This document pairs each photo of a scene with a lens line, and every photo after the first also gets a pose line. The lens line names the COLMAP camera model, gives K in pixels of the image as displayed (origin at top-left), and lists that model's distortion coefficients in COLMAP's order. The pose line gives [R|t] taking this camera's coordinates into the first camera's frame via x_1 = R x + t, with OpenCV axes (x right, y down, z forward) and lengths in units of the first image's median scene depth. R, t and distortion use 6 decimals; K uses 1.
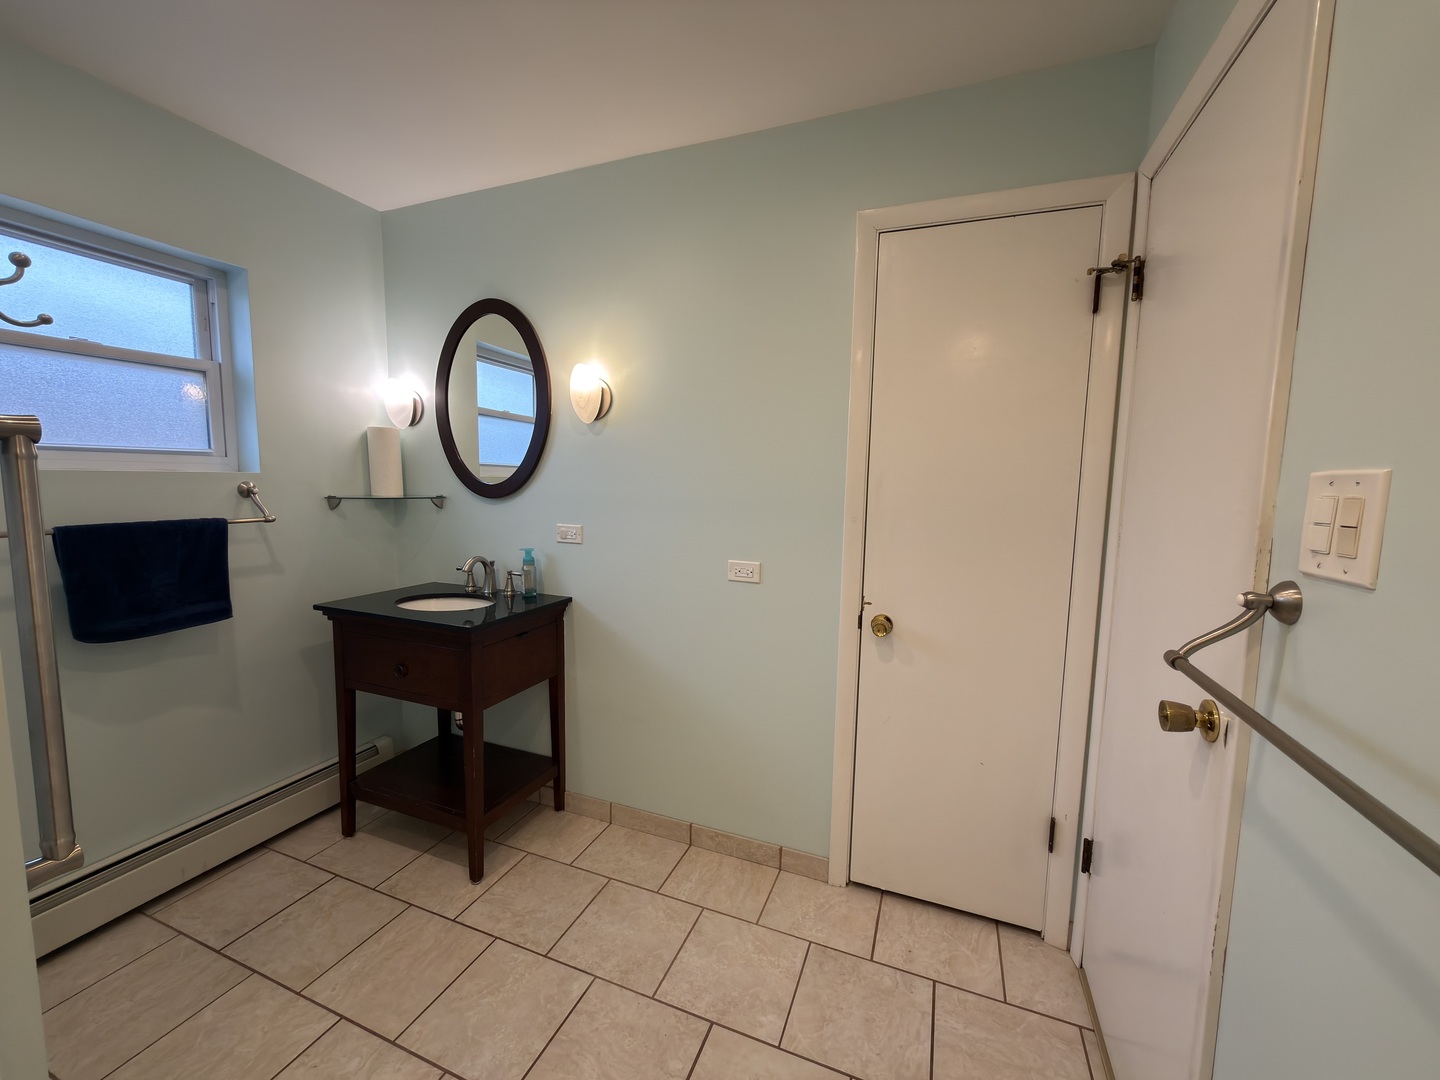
lens RADIAL K [[572.1, 0, 720.0], [0, 572.1, 540.0], [0, 0, 1]] dist [0.000076, 0.000086]
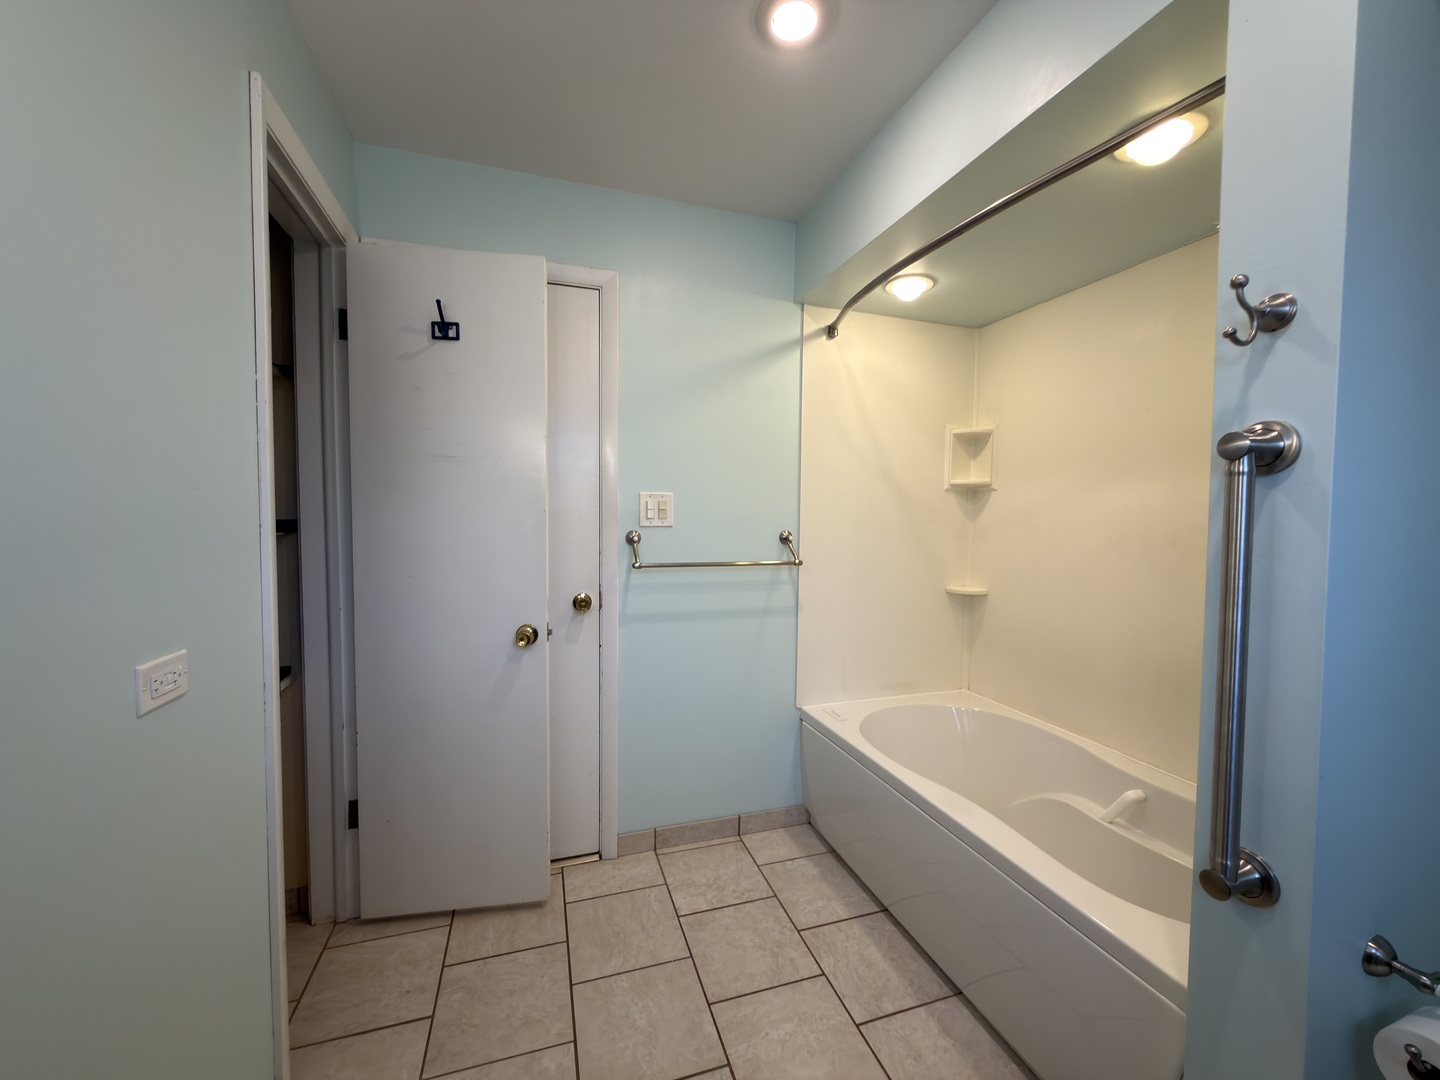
lens RADIAL K [[572.1, 0, 720.0], [0, 572.1, 540.0], [0, 0, 1]] dist [0.000076, 0.000086]
pose [[-0.639803, -0.061911, 0.766041, -0.637216], [0.055936, 0.990355, 0.126758, -0.094006], [-0.766501, 0.123949, -0.630169, 1.070851]]
